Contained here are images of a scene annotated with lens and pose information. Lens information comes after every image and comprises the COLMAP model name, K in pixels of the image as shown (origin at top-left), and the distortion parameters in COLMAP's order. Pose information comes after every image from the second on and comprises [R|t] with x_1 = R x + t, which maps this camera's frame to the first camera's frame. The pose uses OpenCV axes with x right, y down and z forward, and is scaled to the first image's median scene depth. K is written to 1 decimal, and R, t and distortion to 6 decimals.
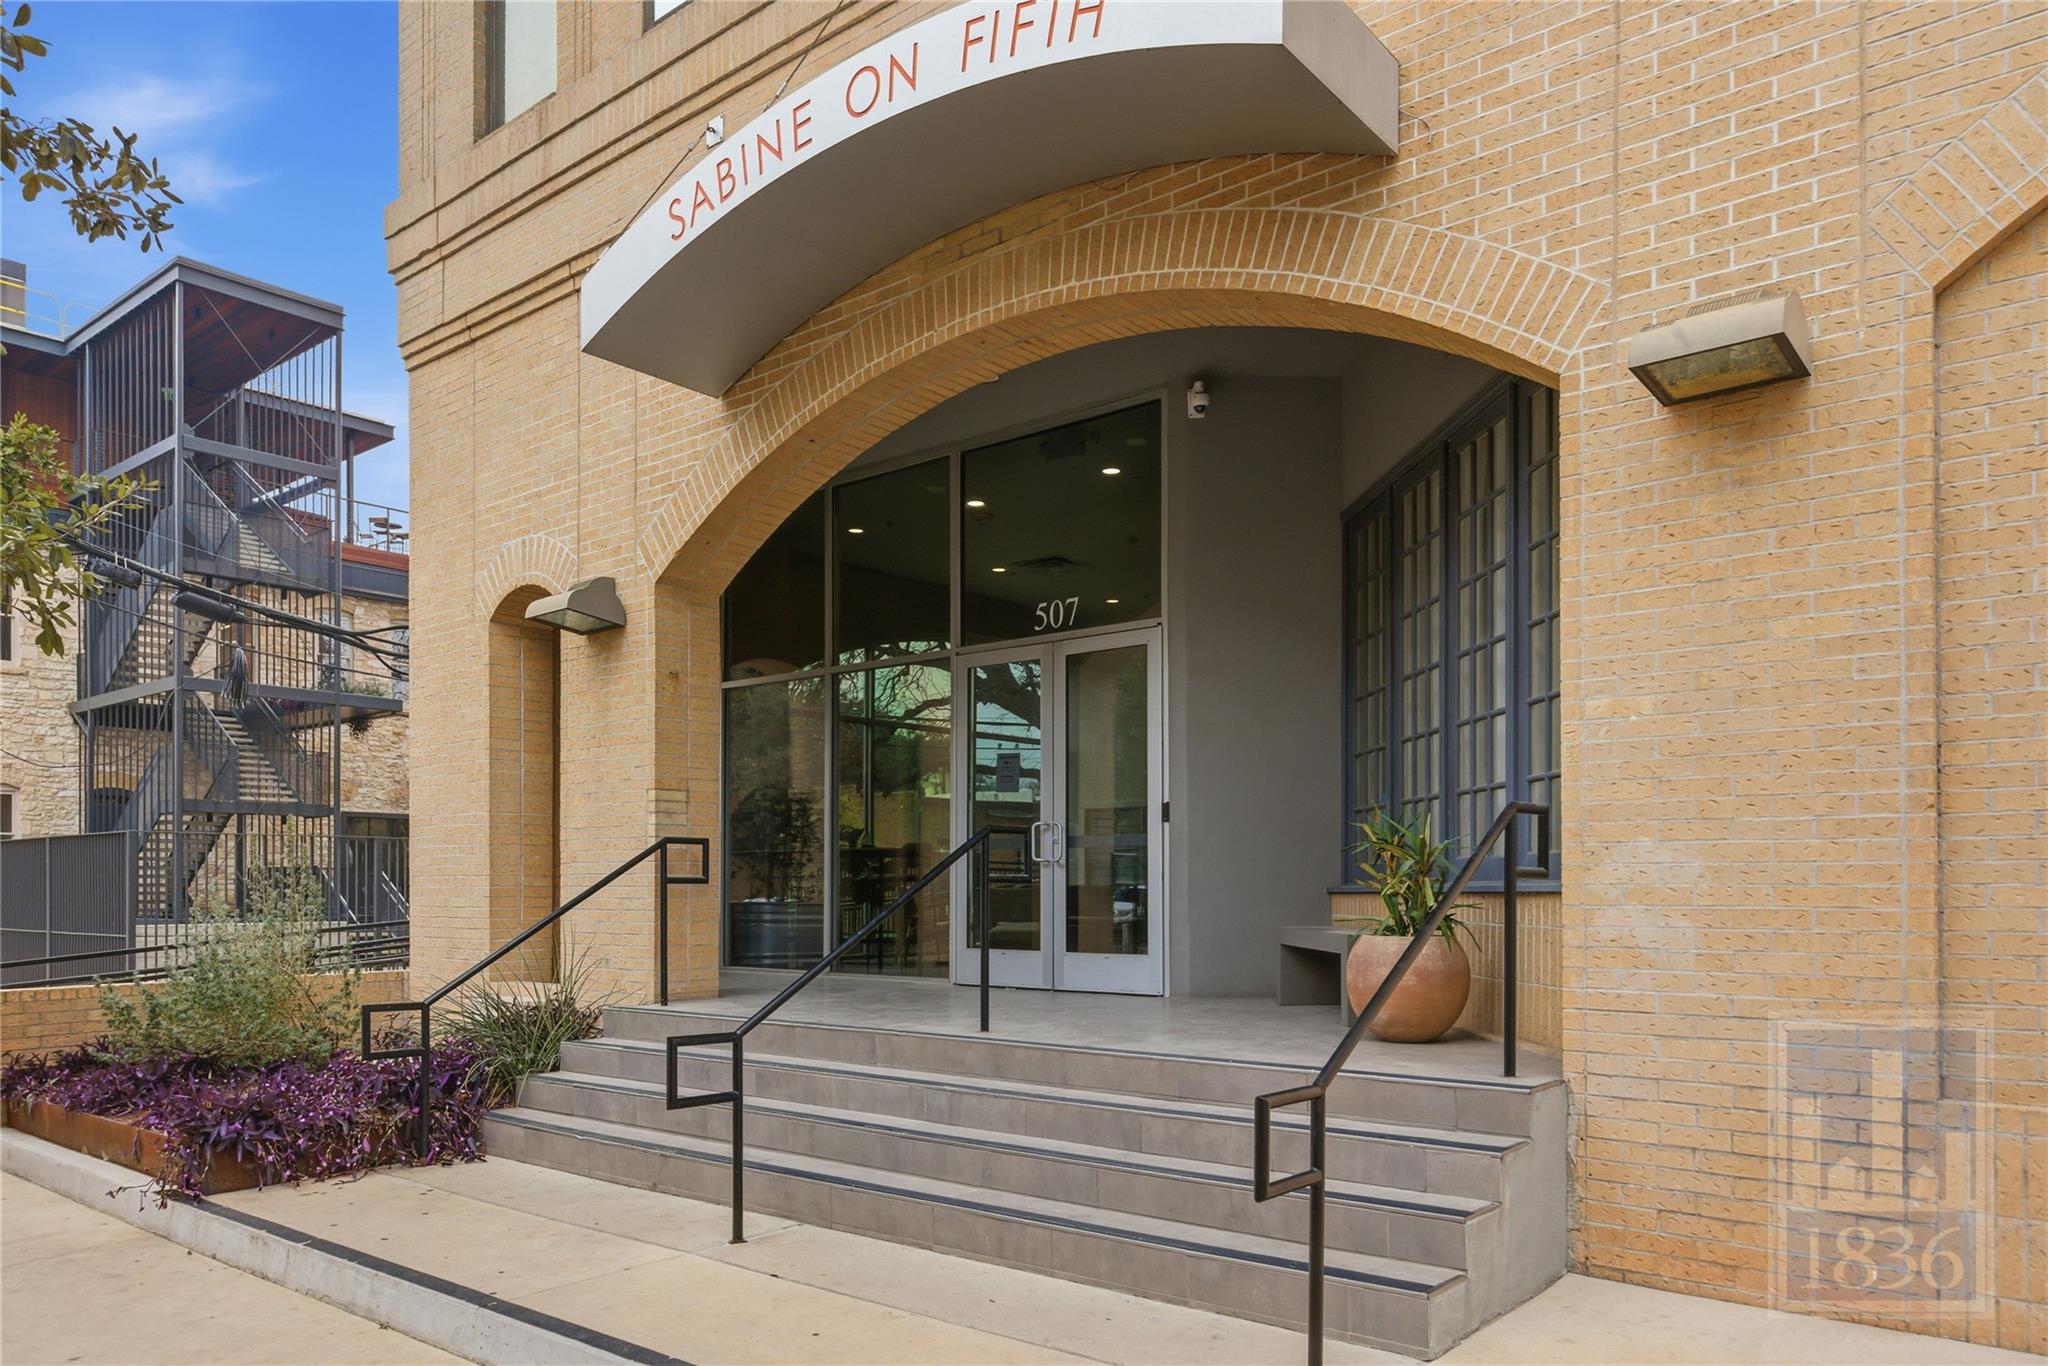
lens RADIAL K [[1411.6, 0, 1023.8], [0, 1411.6, 802.5], [0, 0, 1]] dist [0.003738, -0.000192]
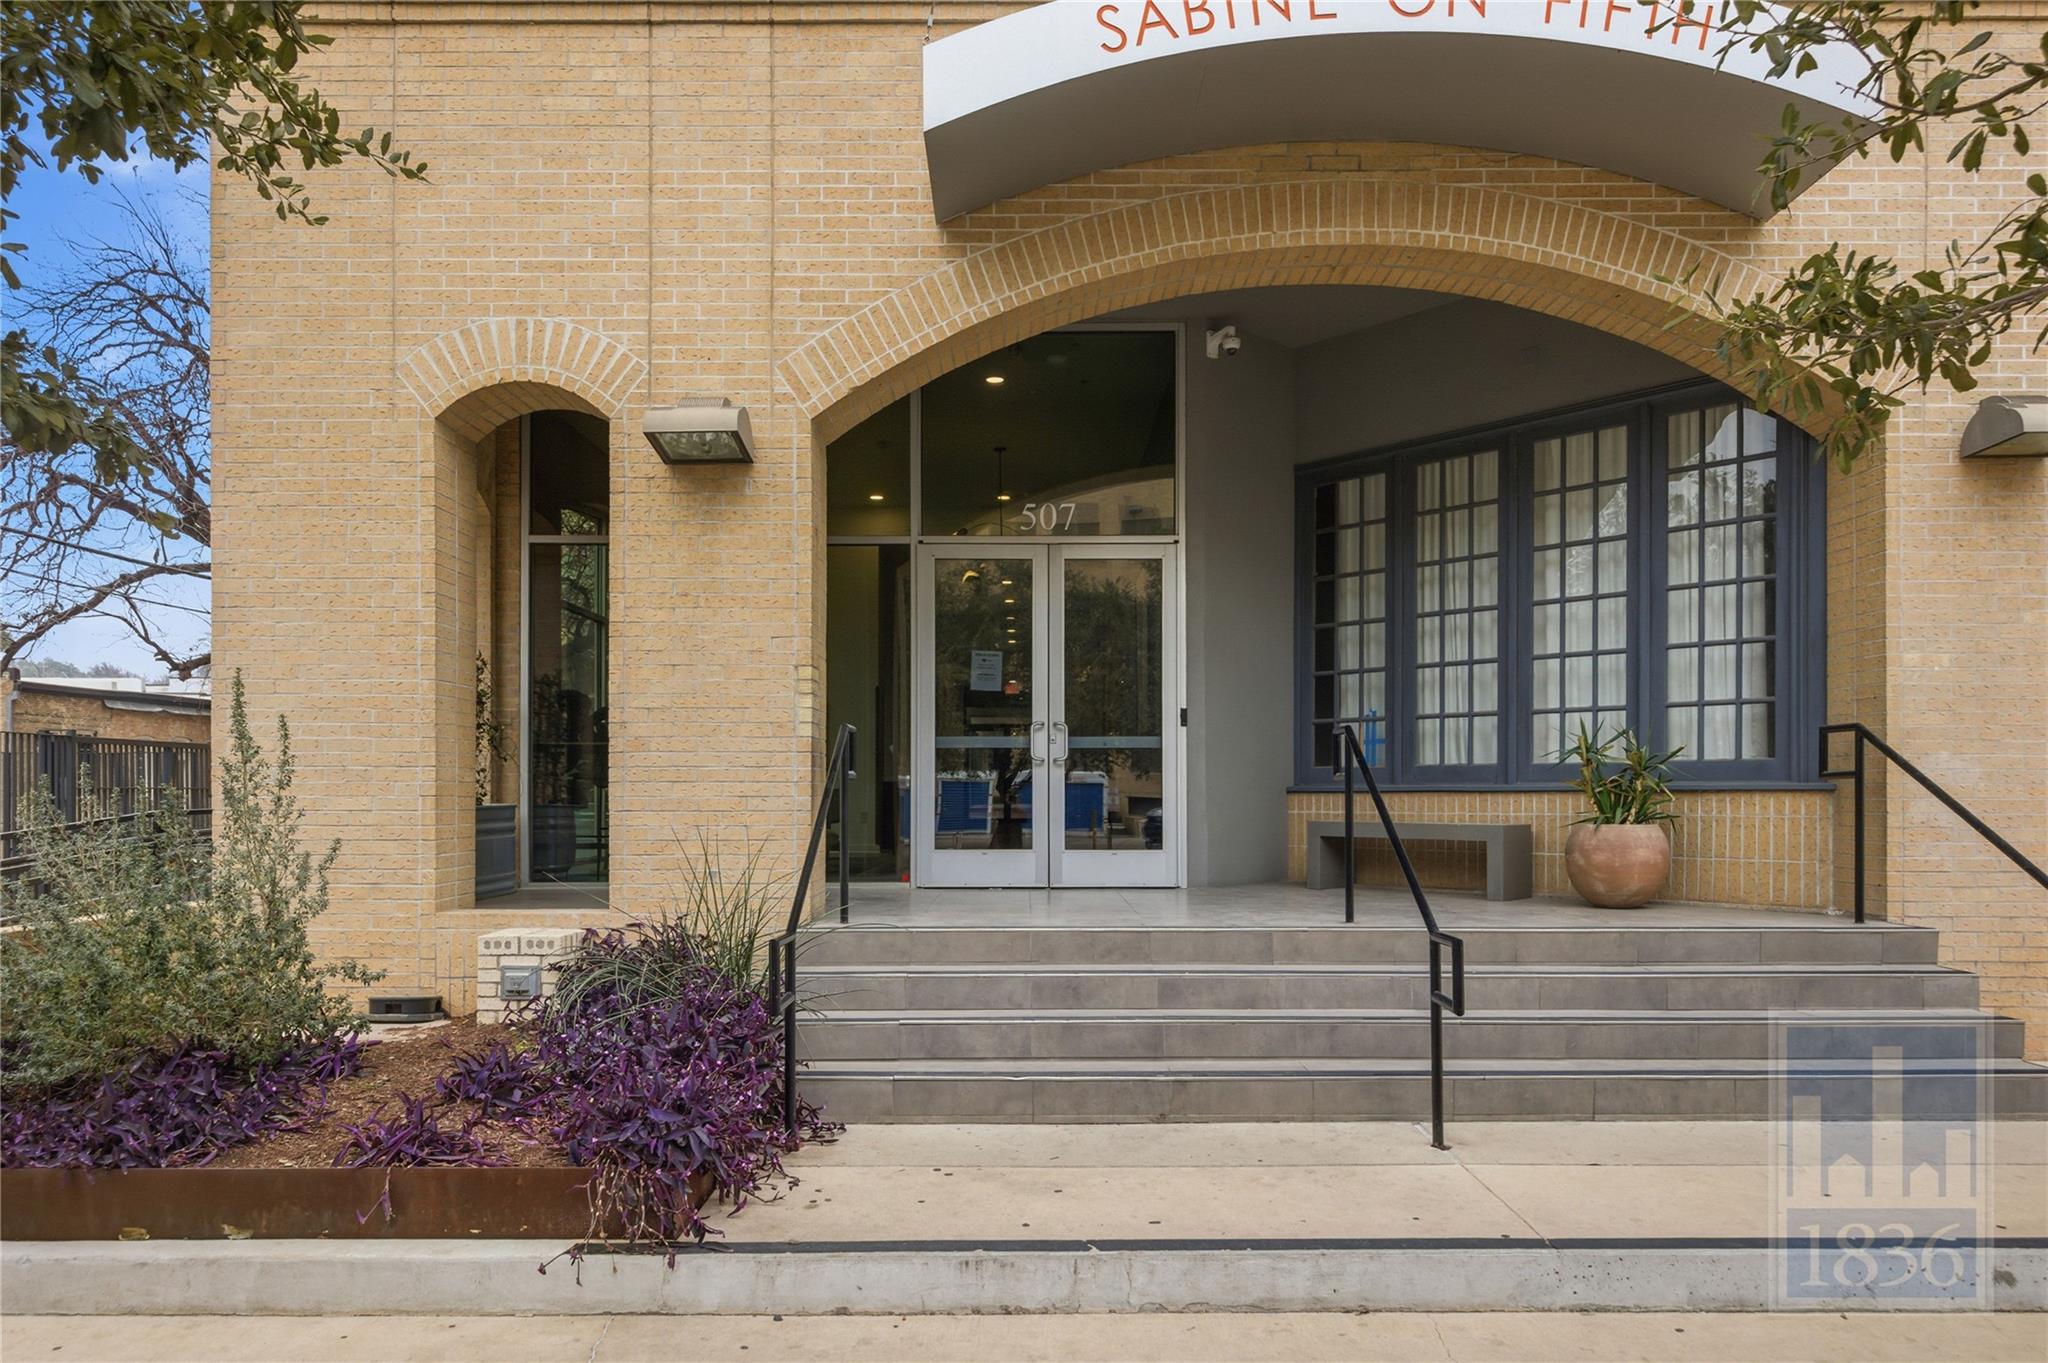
lens RADIAL K [[1304.3, 0, 1021.6], [0, 1304.3, 725.9], [0, 0, 1]] dist [0.003237, -0.001142]
pose [[0.769425, 0.034813, 0.637788, -0.806552], [-0.040256, 0.999172, -0.005973, 0.031513], [-0.637467, -0.021079, 0.770189, 0.401576]]
